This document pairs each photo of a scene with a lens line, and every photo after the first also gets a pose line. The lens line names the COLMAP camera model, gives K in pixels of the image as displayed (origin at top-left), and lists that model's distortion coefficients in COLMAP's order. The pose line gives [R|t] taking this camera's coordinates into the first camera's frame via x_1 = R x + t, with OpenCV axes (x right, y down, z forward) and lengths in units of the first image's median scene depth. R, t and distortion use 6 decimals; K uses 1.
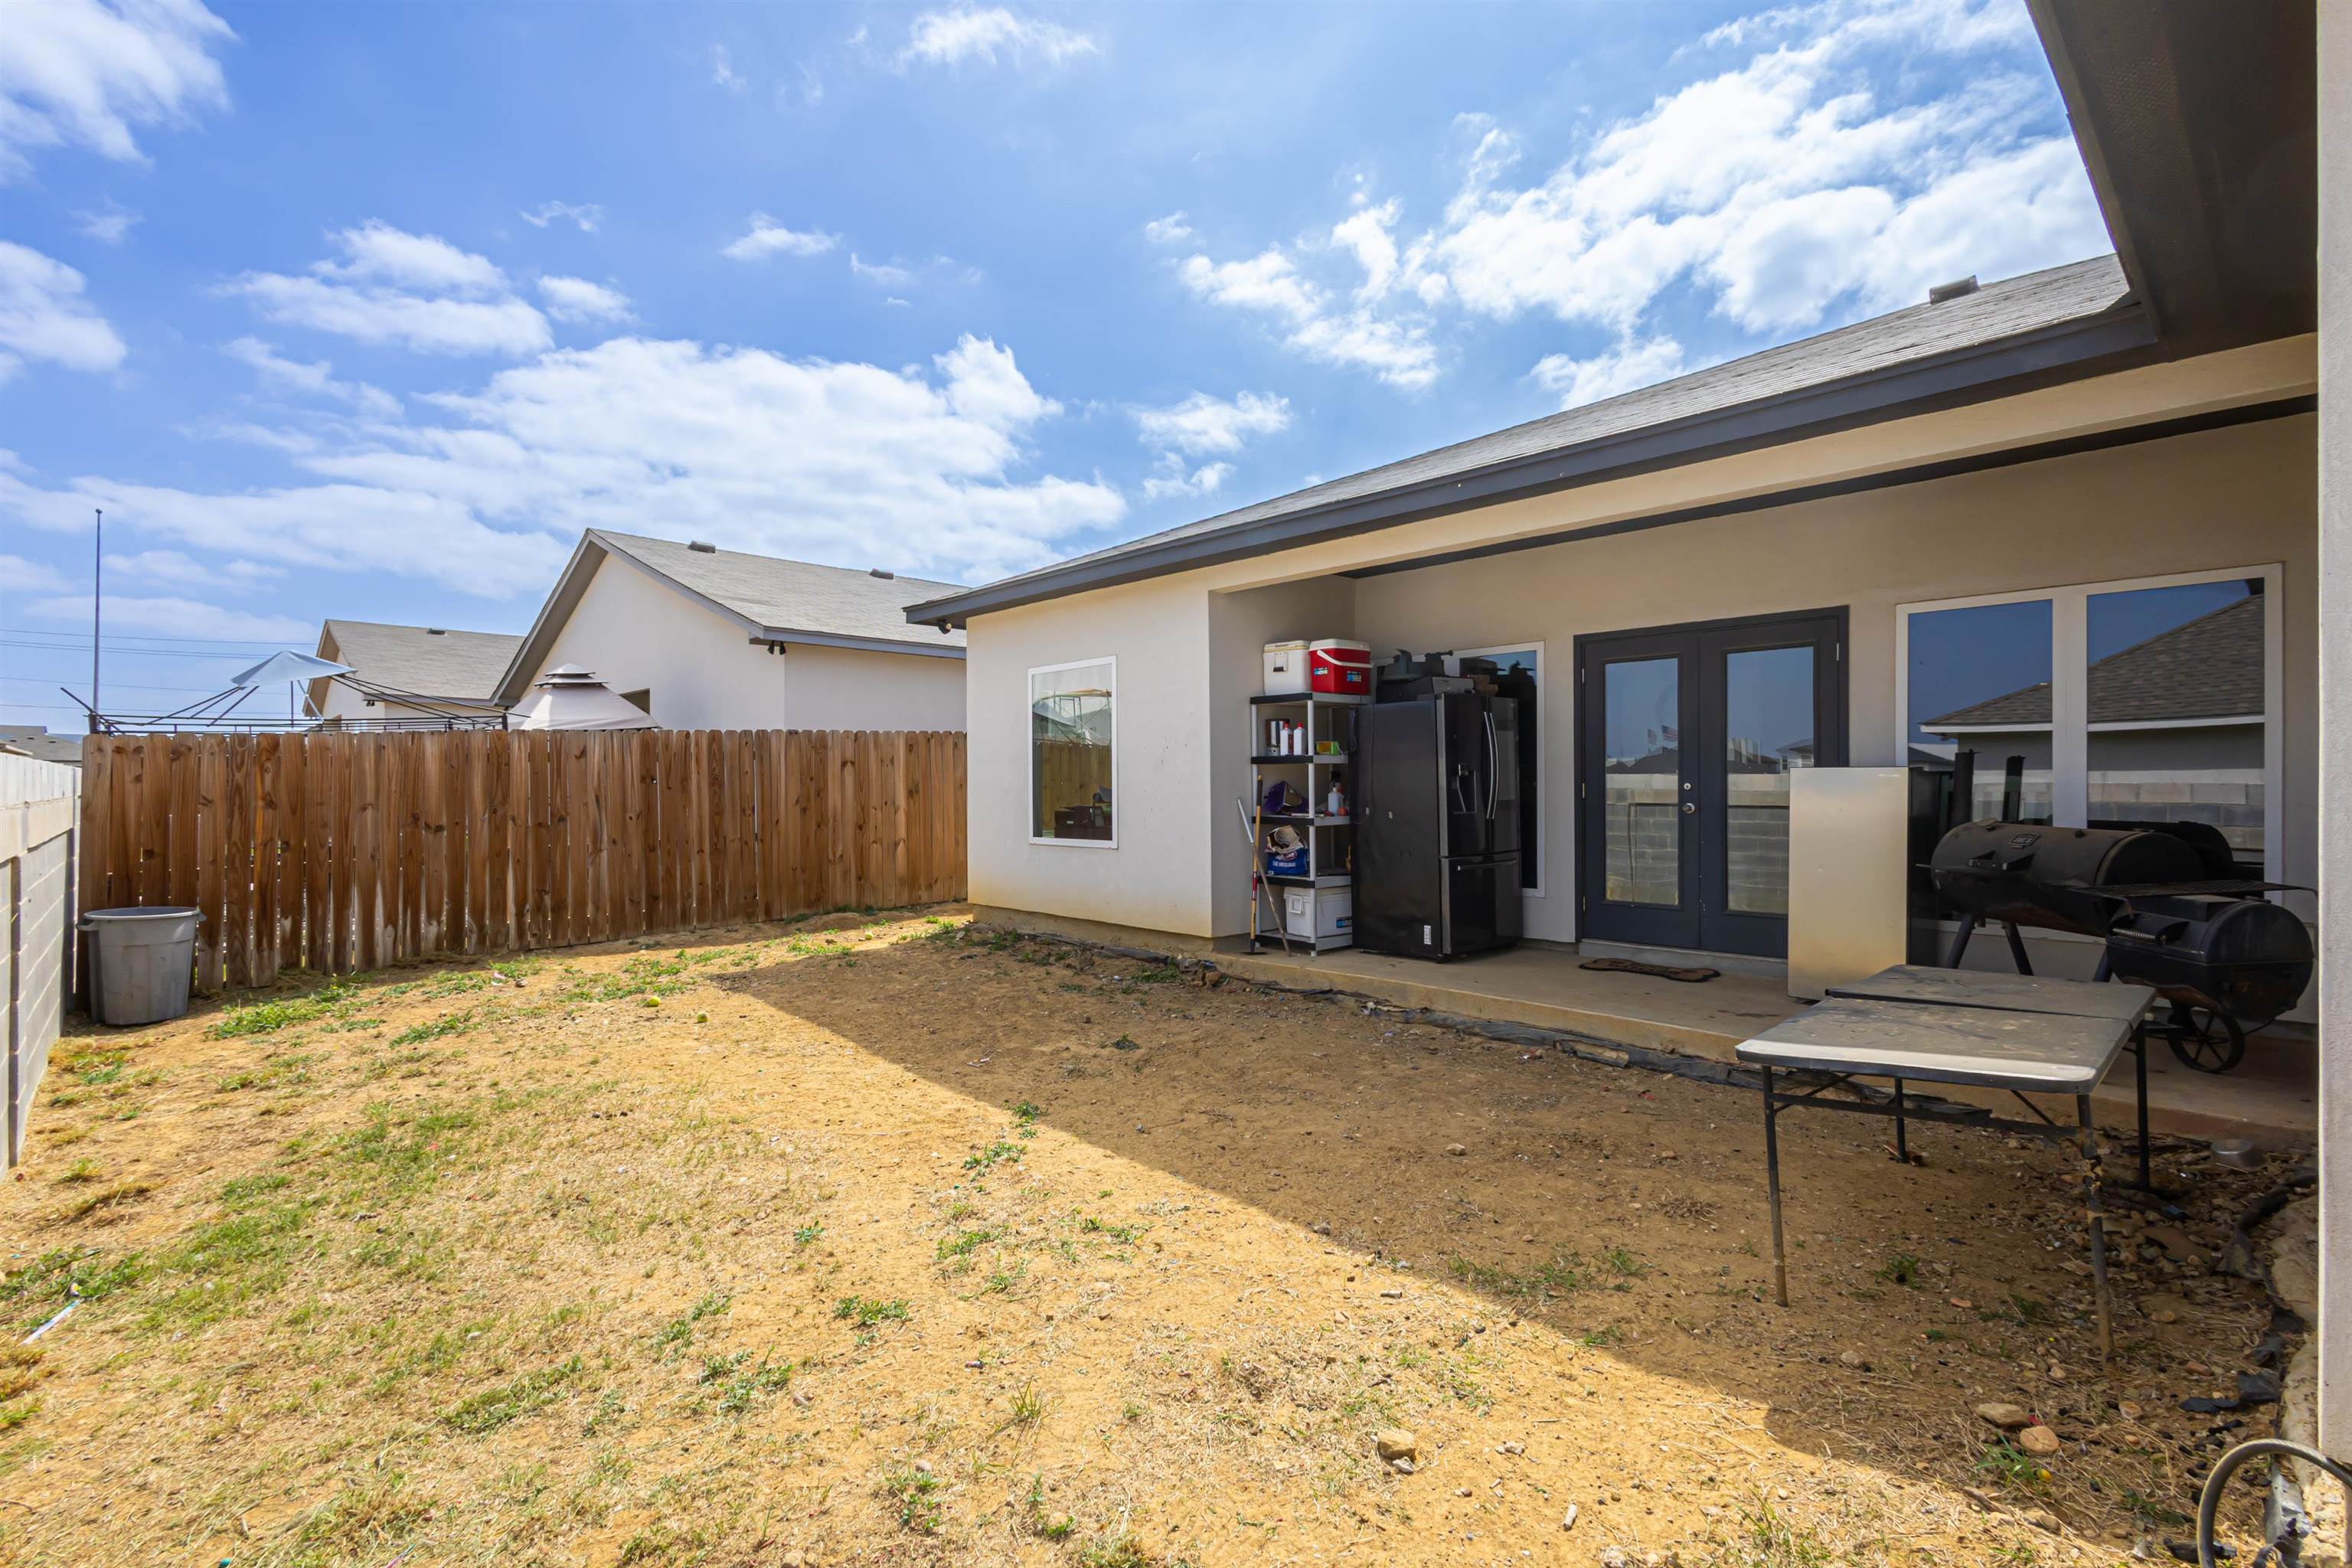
lens RADIAL K [[1072.5, 0, 1174.6], [0, 1072.5, 788.9], [0, 0, 1]] dist [0.014097, -0.003799]
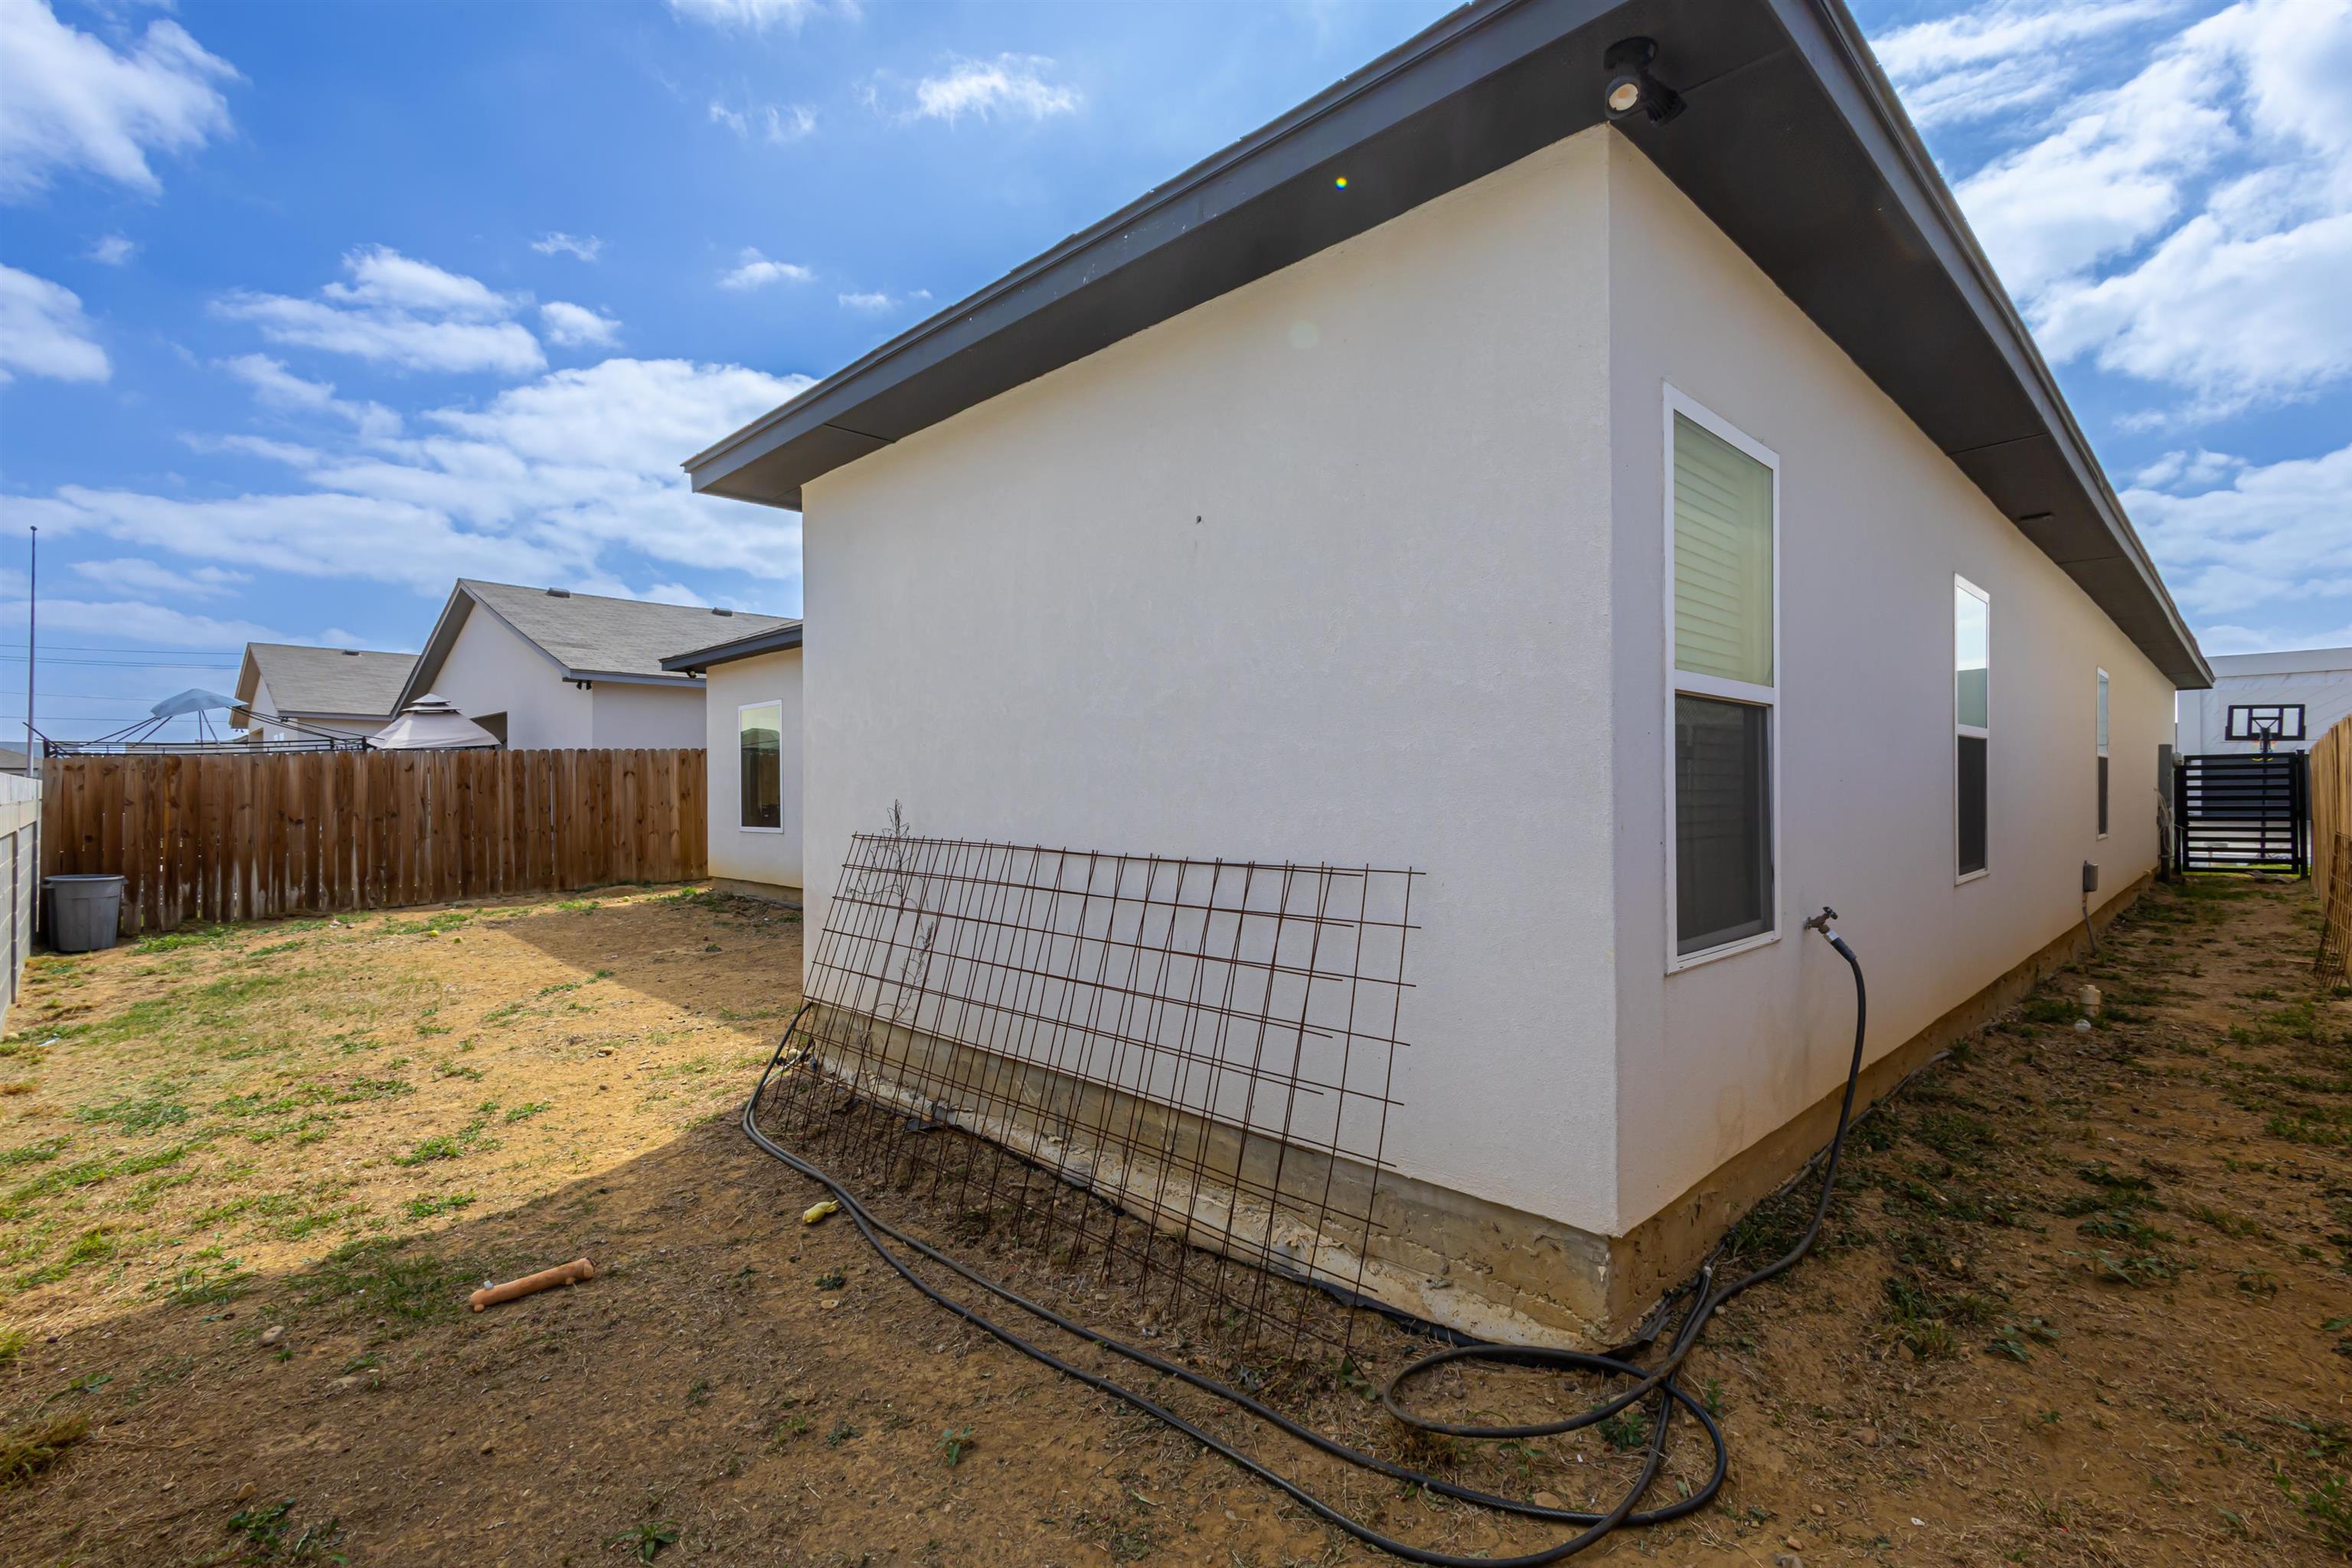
lens RADIAL K [[1072.5, 0, 1184.4], [0, 1072.5, 773.0], [0, 0, 1]] dist [0.014097, -0.003799]
pose [[0.999997, -0.002105, -0.000937, 0.423561], [0.002089, 0.999866, -0.016224, -0.001327], [0.000971, 0.016222, 0.999868, -0.369213]]
